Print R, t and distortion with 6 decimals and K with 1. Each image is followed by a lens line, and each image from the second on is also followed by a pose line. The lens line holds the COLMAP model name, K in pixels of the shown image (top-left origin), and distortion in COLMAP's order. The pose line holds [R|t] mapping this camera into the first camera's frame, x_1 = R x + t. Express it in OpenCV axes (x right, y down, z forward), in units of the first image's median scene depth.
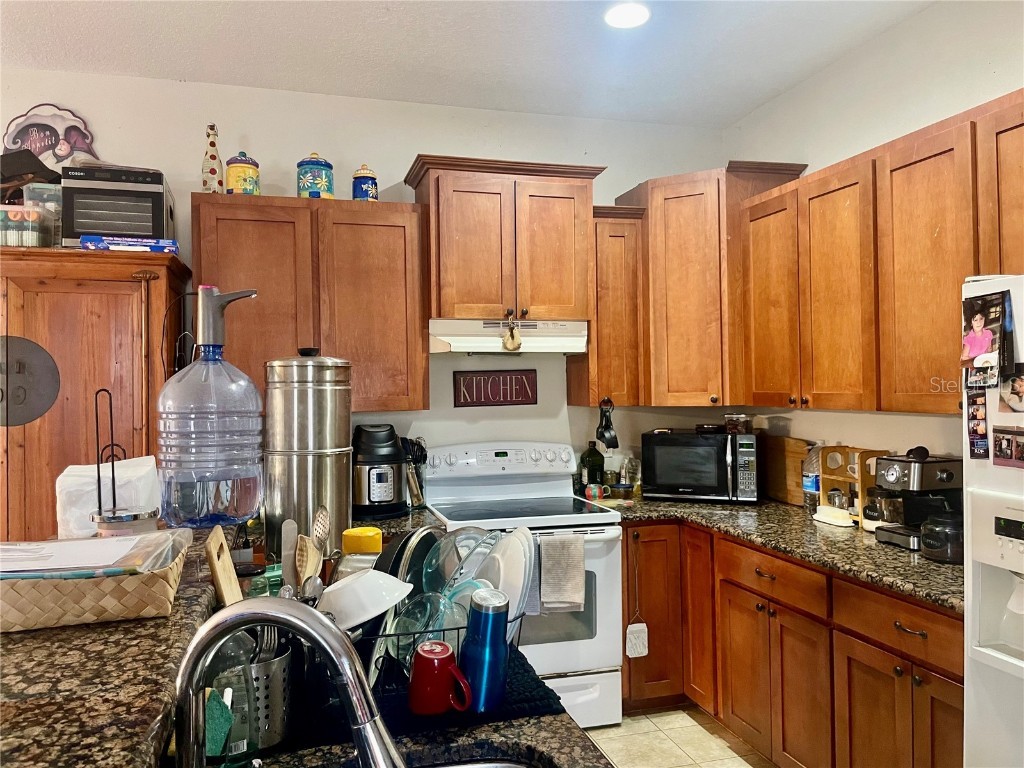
lens RADIAL K [[782.9, 0, 508.7], [0, 782.9, 378.7], [0, 0, 1]] dist [0.056053, -0.075704]
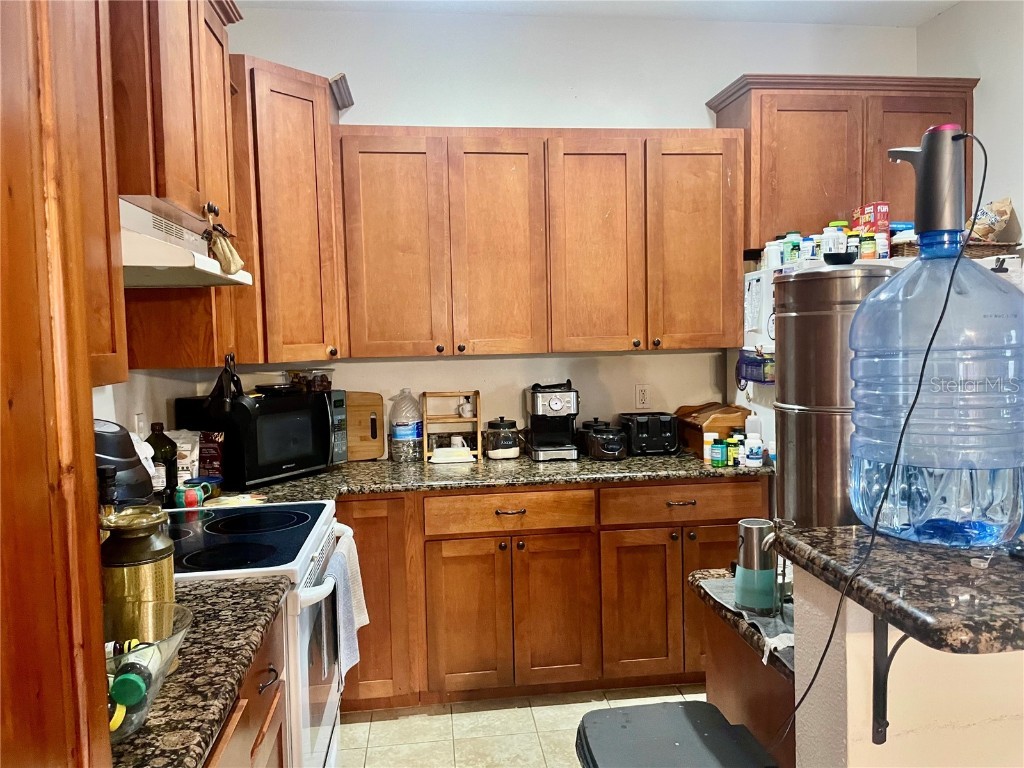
lens RADIAL K [[782.9, 0, 511.2], [0, 782.9, 387.1], [0, 0, 1]] dist [0.056053, -0.075704]
pose [[0.145364, -0.056439, 0.987767, -0.667767], [0.013508, 0.998392, 0.055058, 0.024492], [-0.989286, 0.005339, 0.145893, 0.817363]]
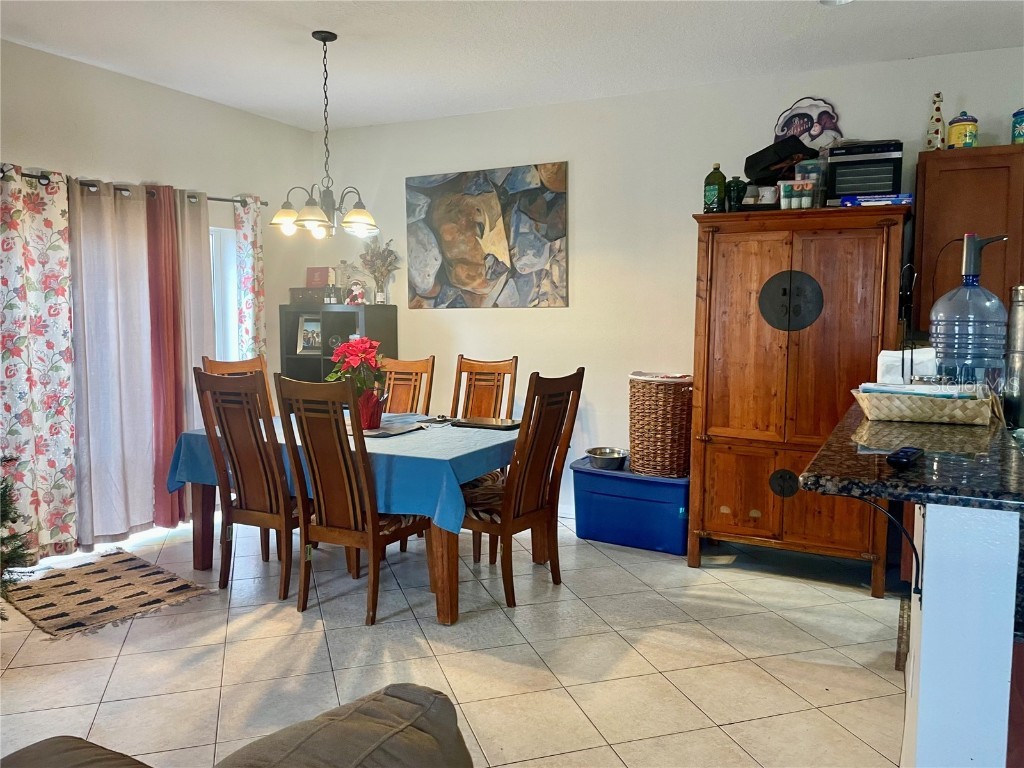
lens RADIAL K [[782.9, 0, 519.3], [0, 782.9, 375.1], [0, 0, 1]] dist [0.056053, -0.075704]
pose [[0.741230, 0.070213, -0.667568, -0.007013], [-0.010455, 0.995601, 0.093107, 0.009342], [0.671169, -0.062034, 0.738704, -0.437624]]
